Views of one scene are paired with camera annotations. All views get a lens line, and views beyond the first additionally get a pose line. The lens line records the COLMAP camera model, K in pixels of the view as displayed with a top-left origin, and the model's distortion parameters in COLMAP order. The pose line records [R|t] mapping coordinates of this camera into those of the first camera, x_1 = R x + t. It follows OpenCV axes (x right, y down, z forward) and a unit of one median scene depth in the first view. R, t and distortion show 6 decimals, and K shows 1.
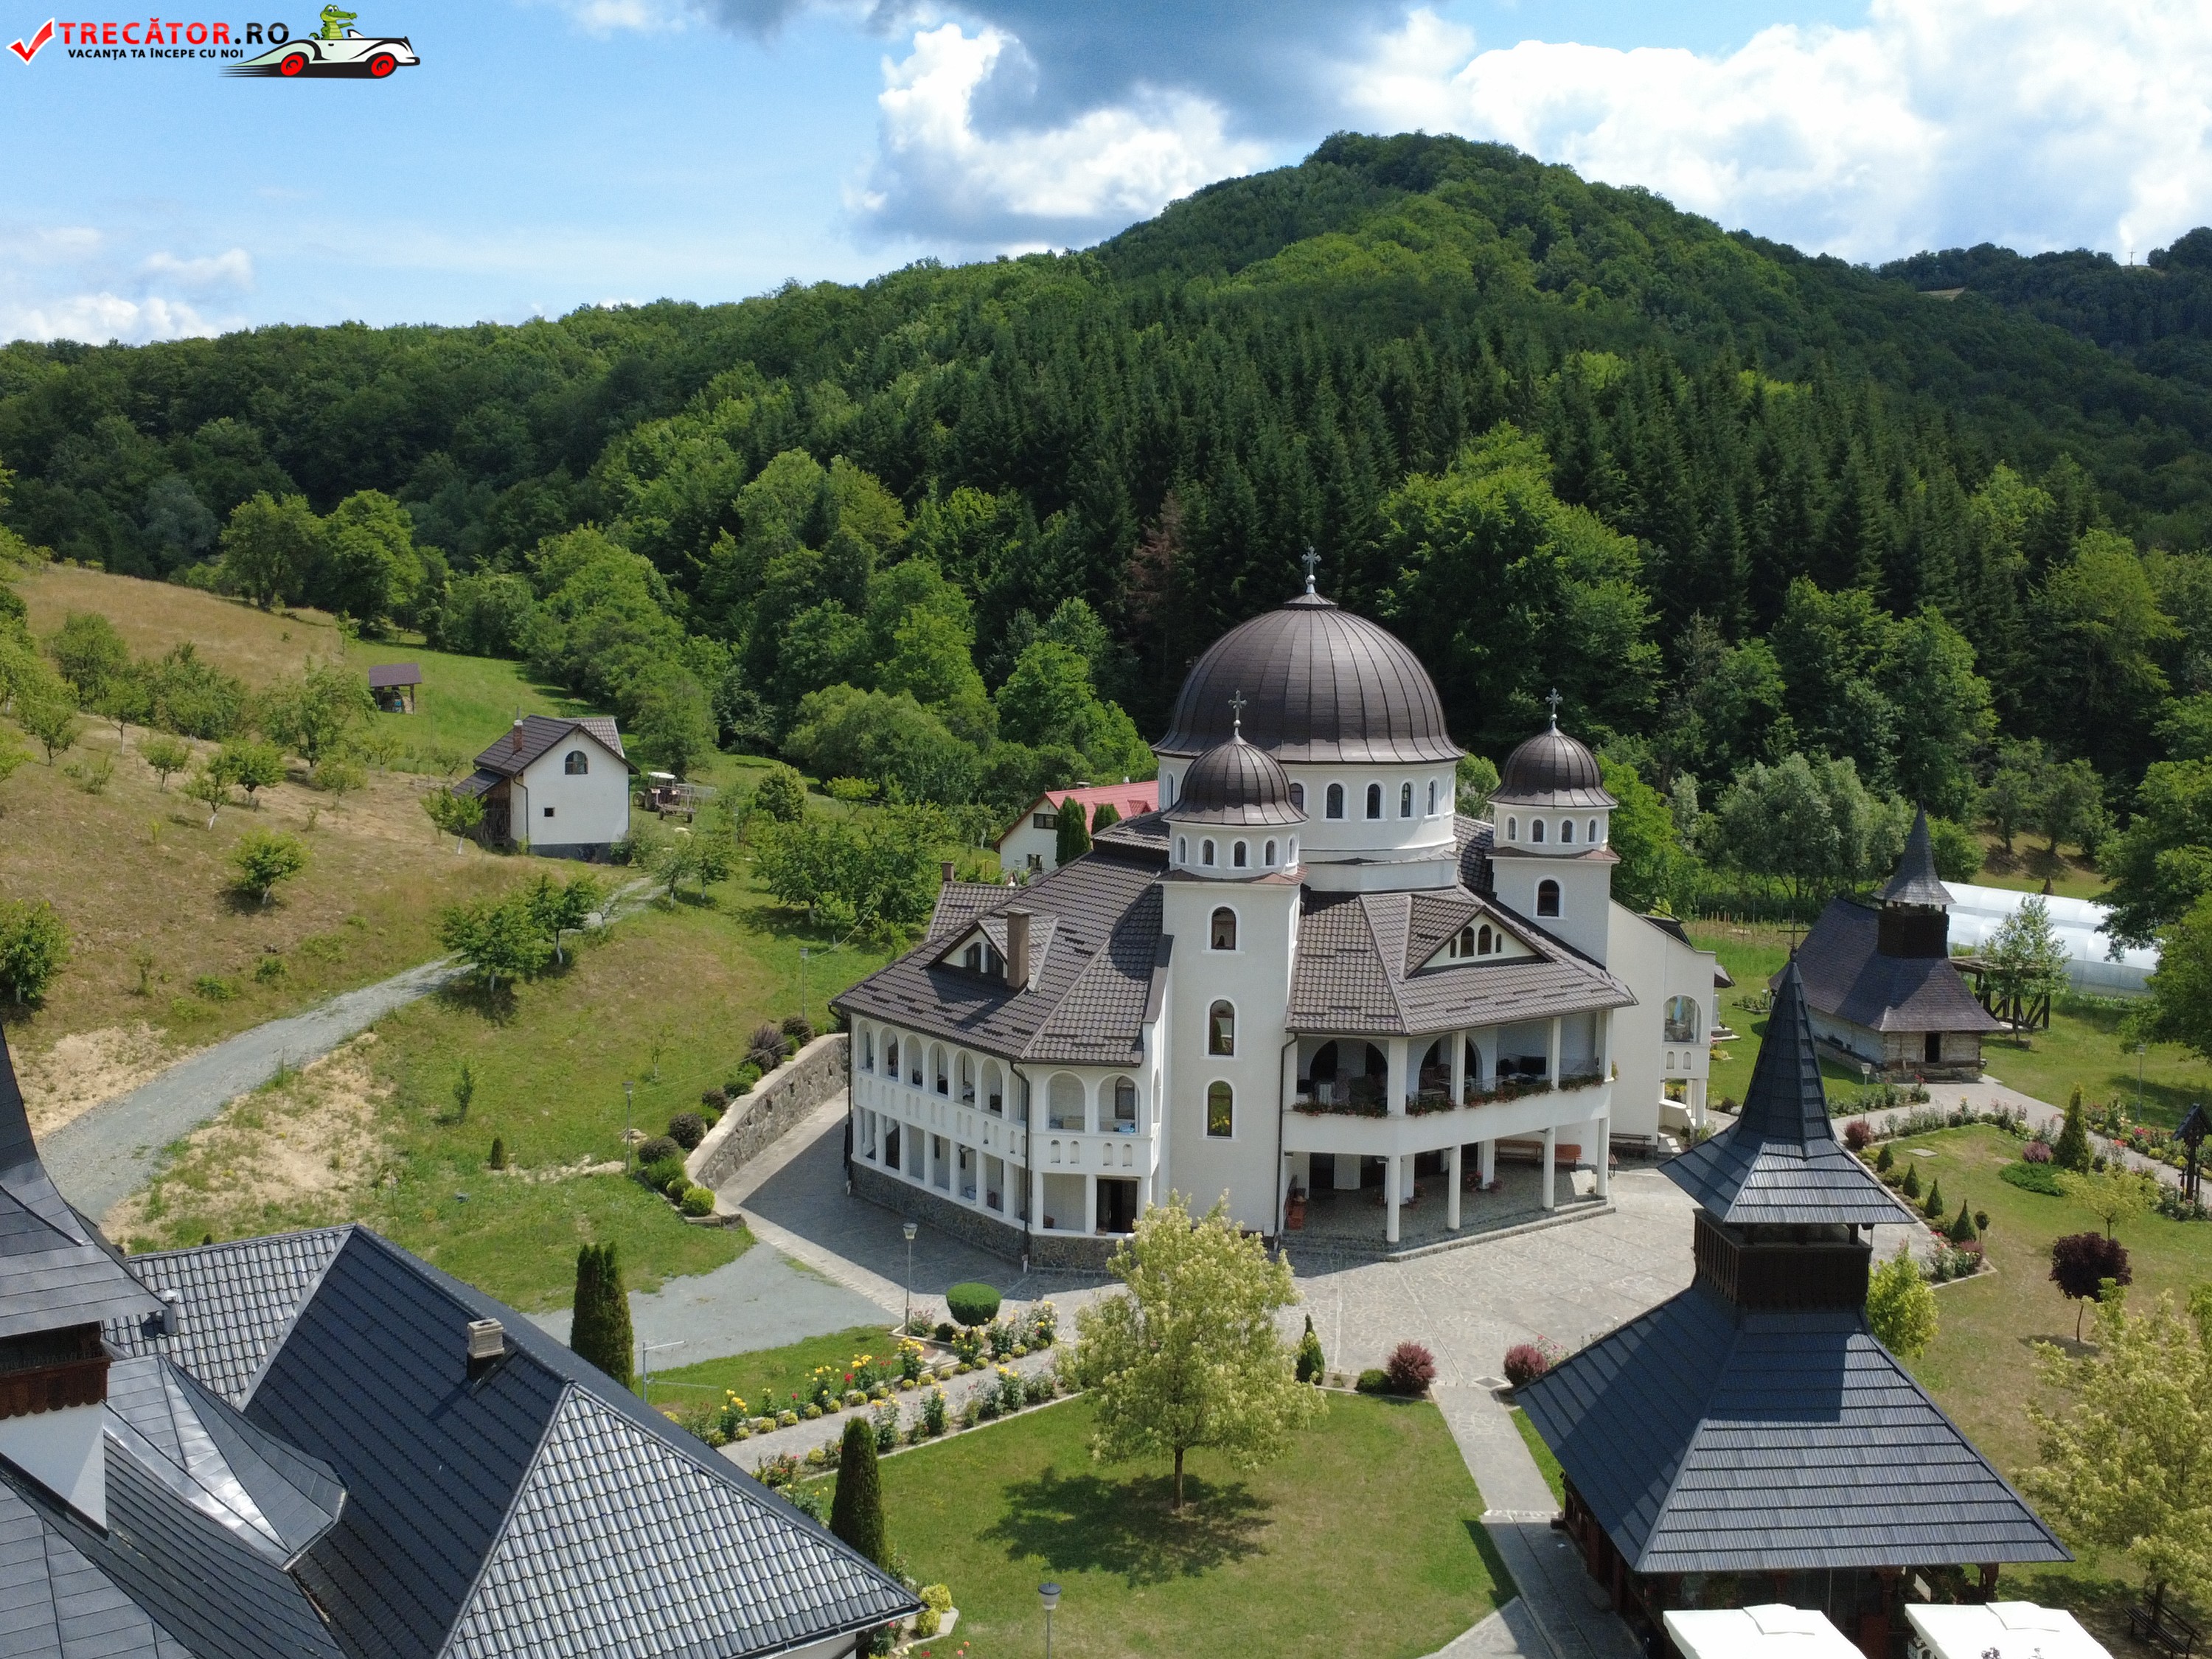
lens RADIAL K [[2187.8, 0, 1109.6], [0, 2187.8, 783.3], [0, 0, 1]] dist [0.001790, 0.001550]
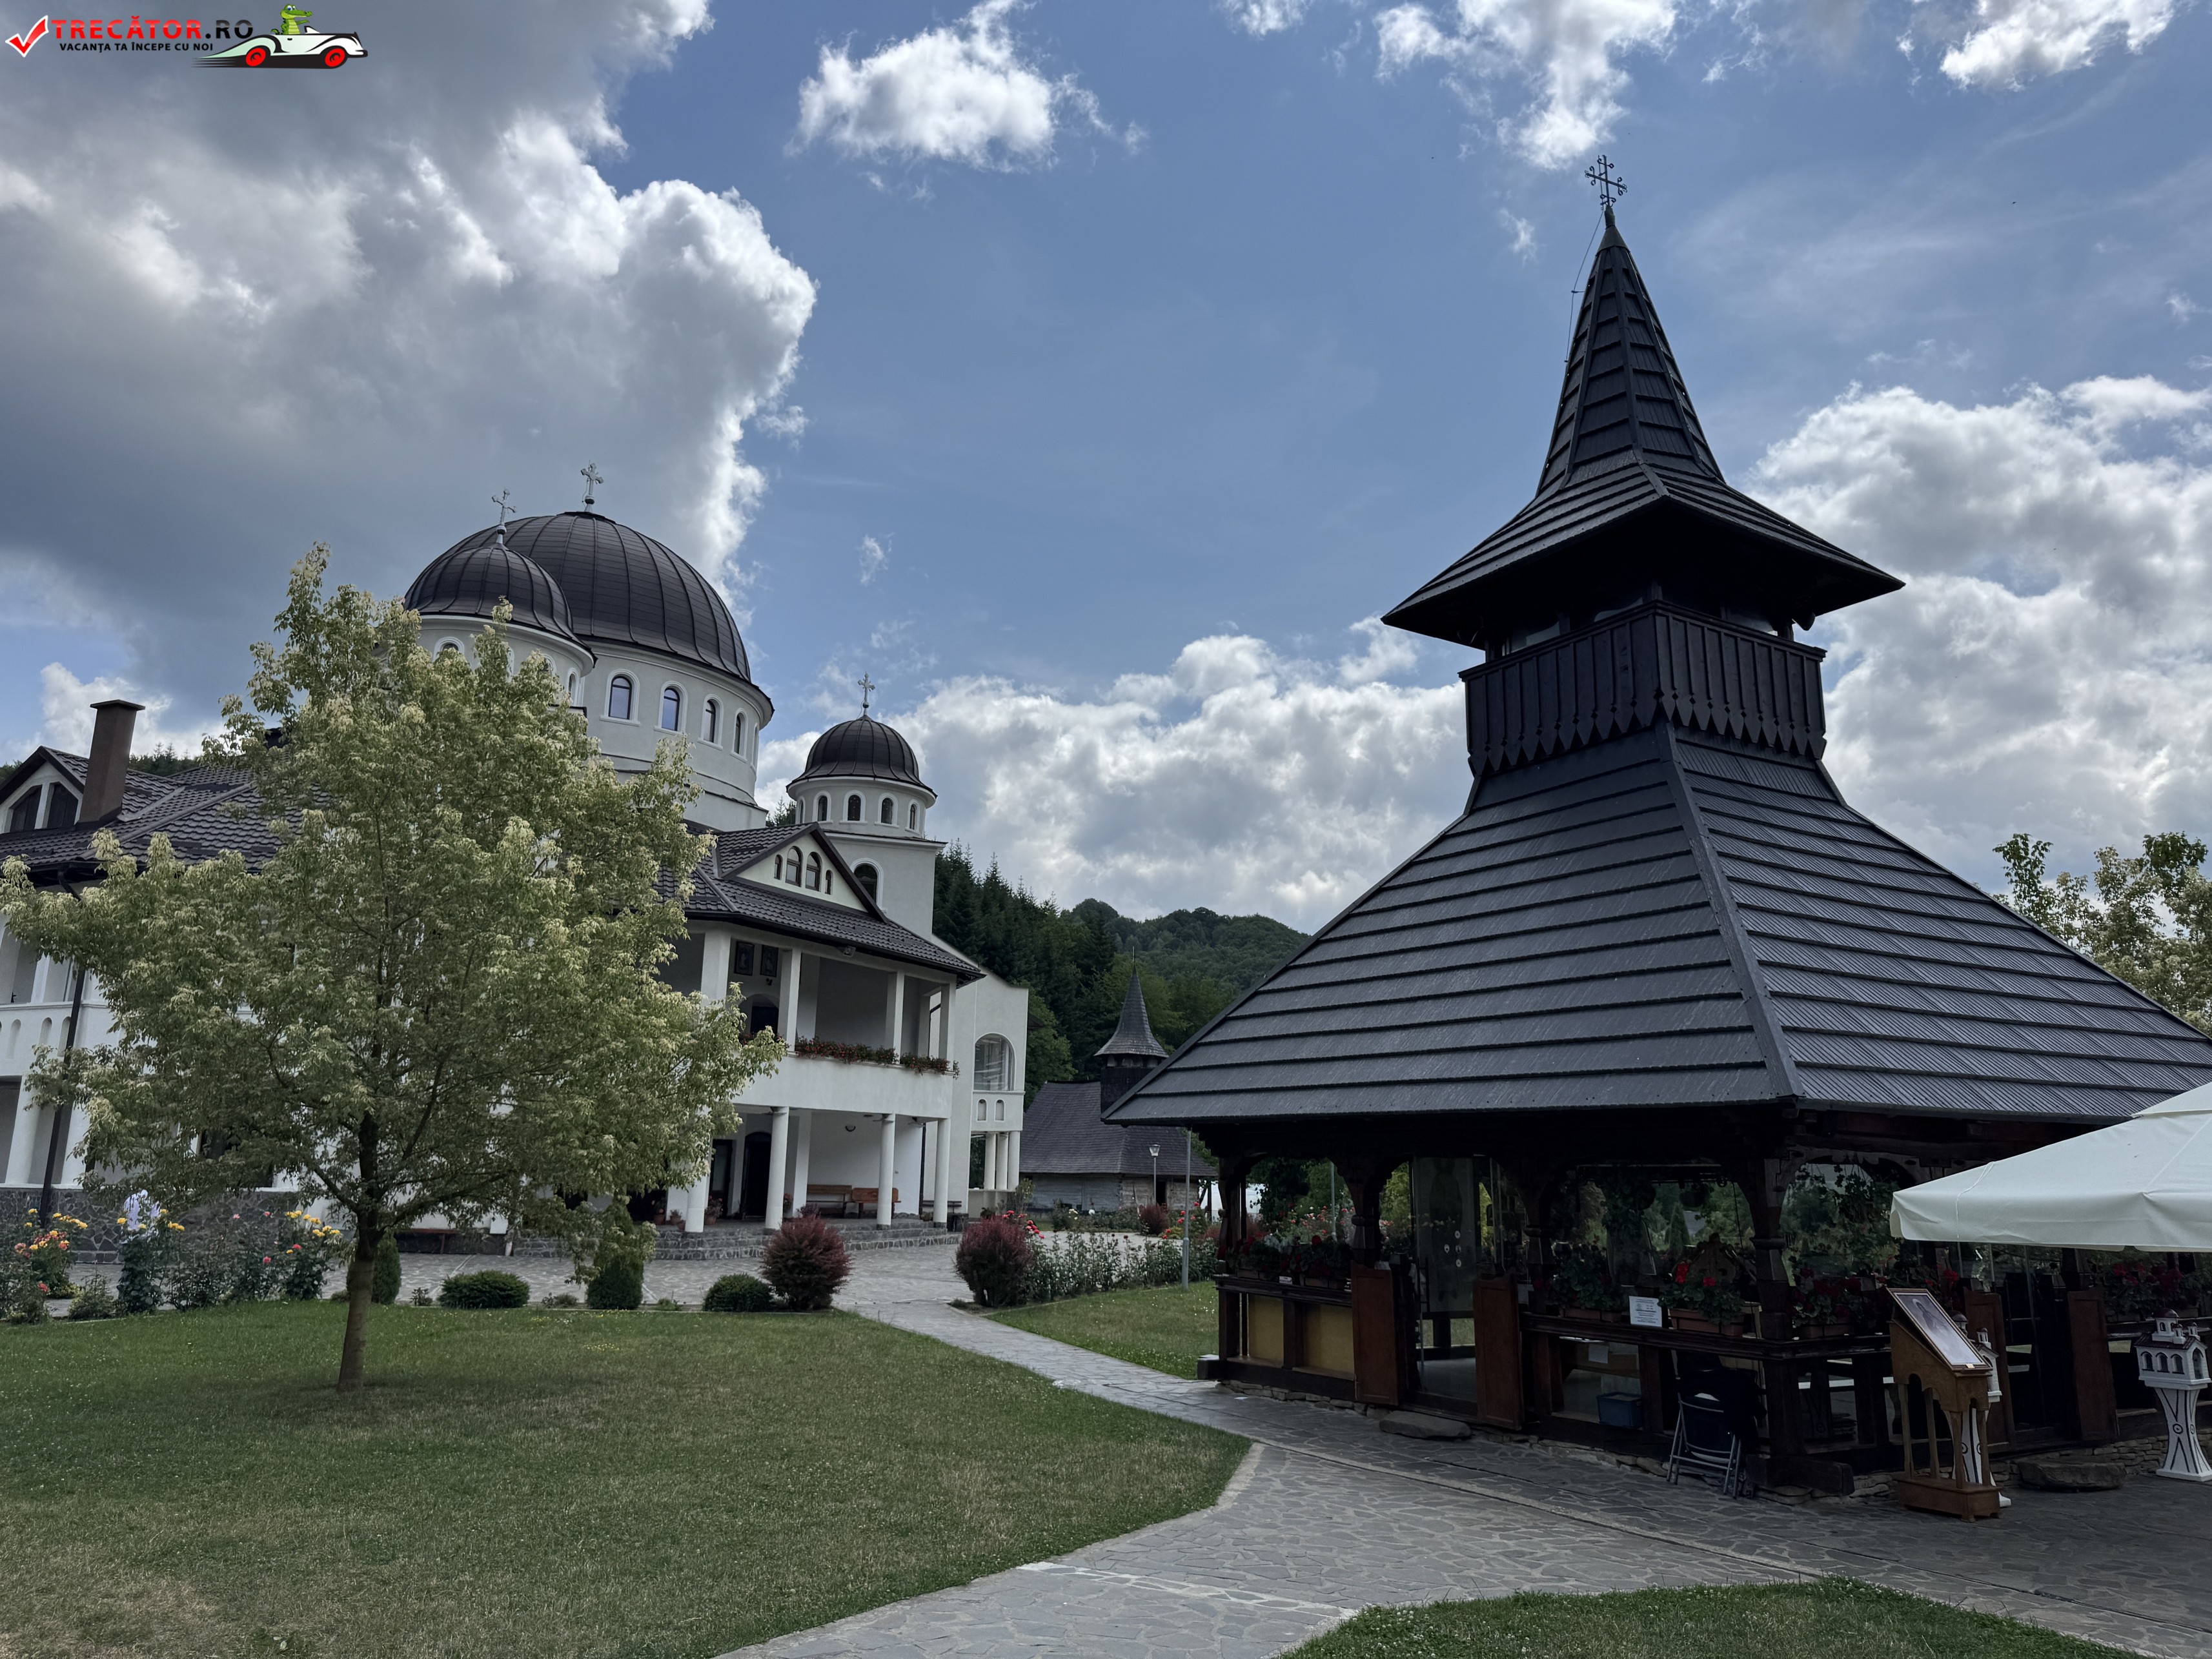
lens RADIAL K [[1547.8, 0, 1103.3], [0, 1547.8, 821.3], [0, 0, 1]] dist [0.138747, -0.275652]
pose [[0.889195, 0.097473, 0.447024, 0.007853], [0.039293, 0.957164, -0.286867, 0.156749], [-0.455837, 0.272646, 0.847276, 0.333751]]
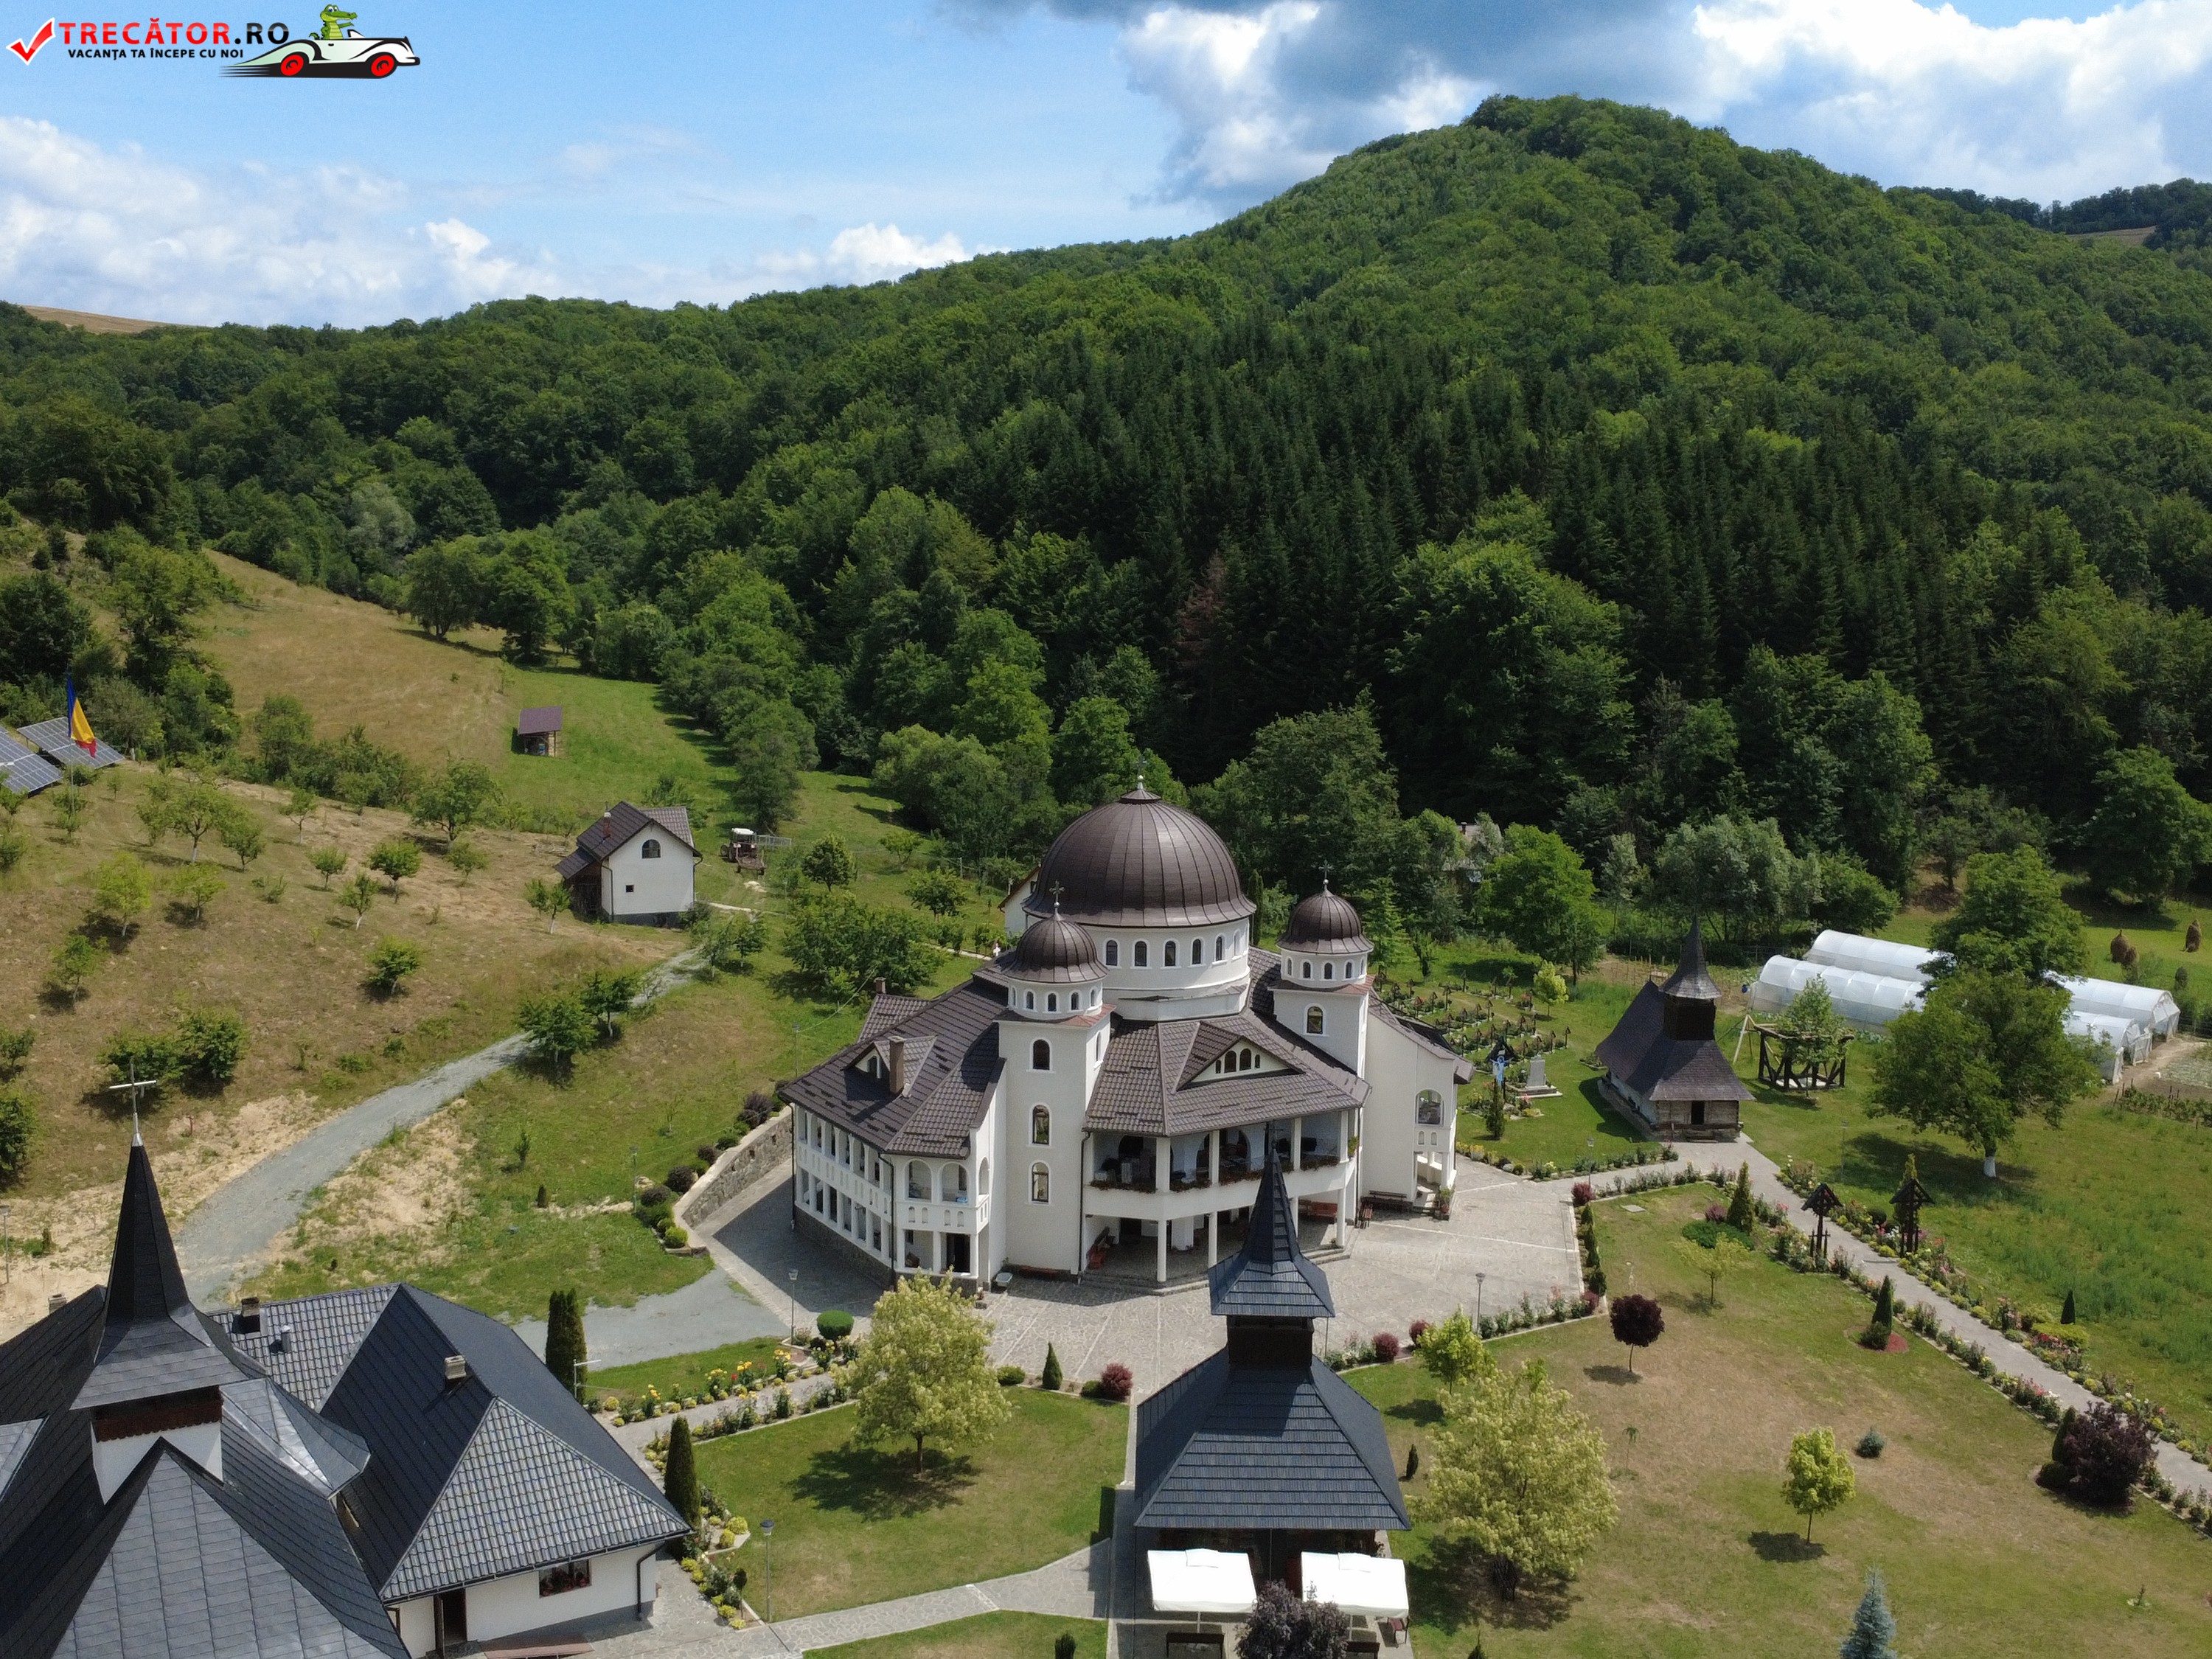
lens RADIAL K [[2187.8, 0, 1109.6], [0, 2187.8, 783.3], [0, 0, 1]] dist [0.001790, 0.001550]
pose [[0.996017, 0.008167, -0.088789, 0.147162], [-0.005094, 0.999382, 0.034781, -0.104777], [0.089018, -0.034190, 0.995443, -0.255182]]
